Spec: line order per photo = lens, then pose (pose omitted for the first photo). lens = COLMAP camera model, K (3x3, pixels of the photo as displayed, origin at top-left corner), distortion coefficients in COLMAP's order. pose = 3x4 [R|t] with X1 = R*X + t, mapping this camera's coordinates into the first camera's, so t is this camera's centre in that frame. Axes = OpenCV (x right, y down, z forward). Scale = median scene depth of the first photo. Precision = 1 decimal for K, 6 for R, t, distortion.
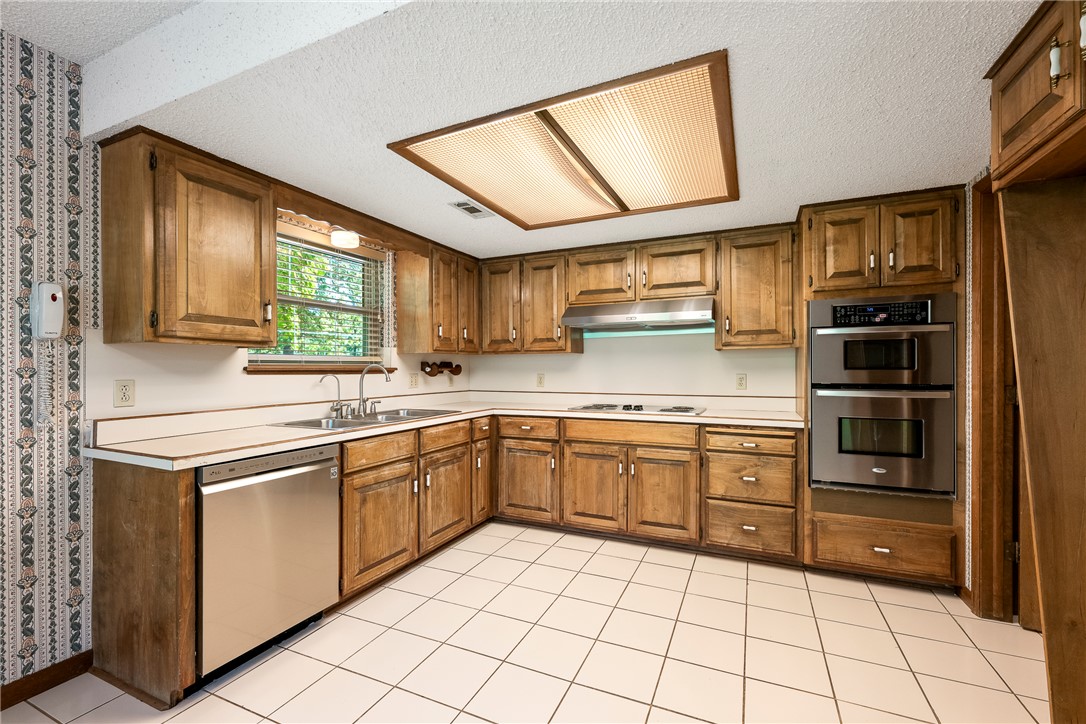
lens RADIAL K [[462.1, 0, 542.7], [0, 462.1, 371.3], [0, 0, 1]] dist [-0.008345, 0.000177]
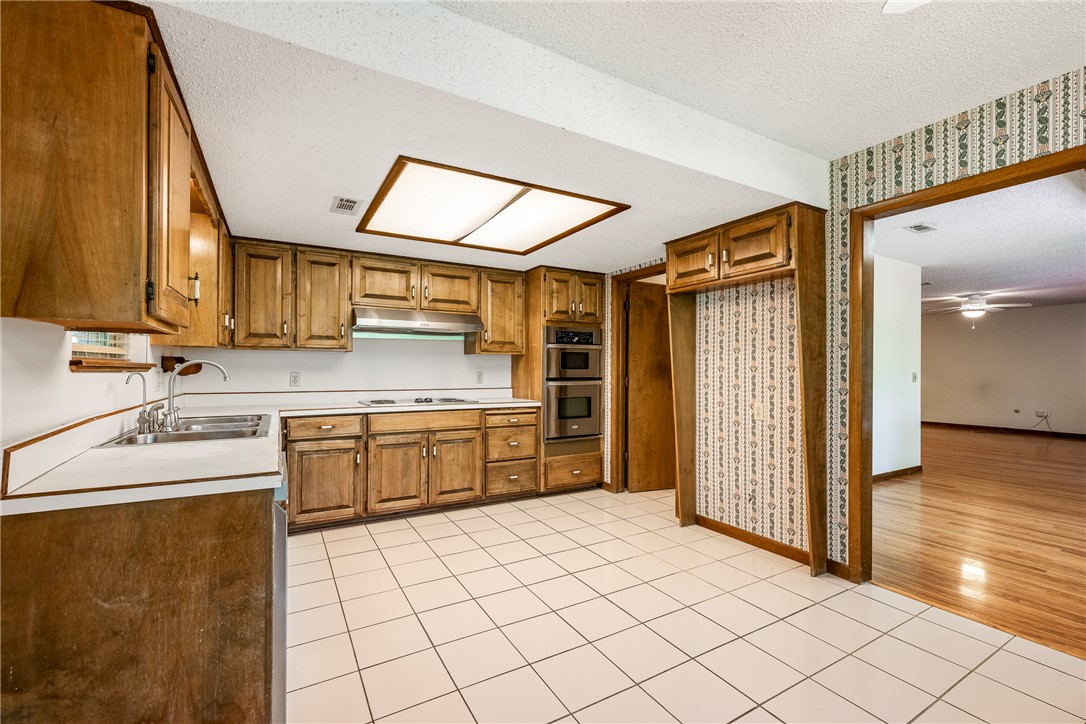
lens RADIAL K [[462.1, 0, 542.7], [0, 462.1, 371.3], [0, 0, 1]] dist [-0.008345, 0.000177]
pose [[0.577735, 0.001431, 0.816223, -0.644572], [-0.001830, 0.999998, -0.000458, 0.004093], [-0.816222, -0.001229, 0.577736, 0.073090]]
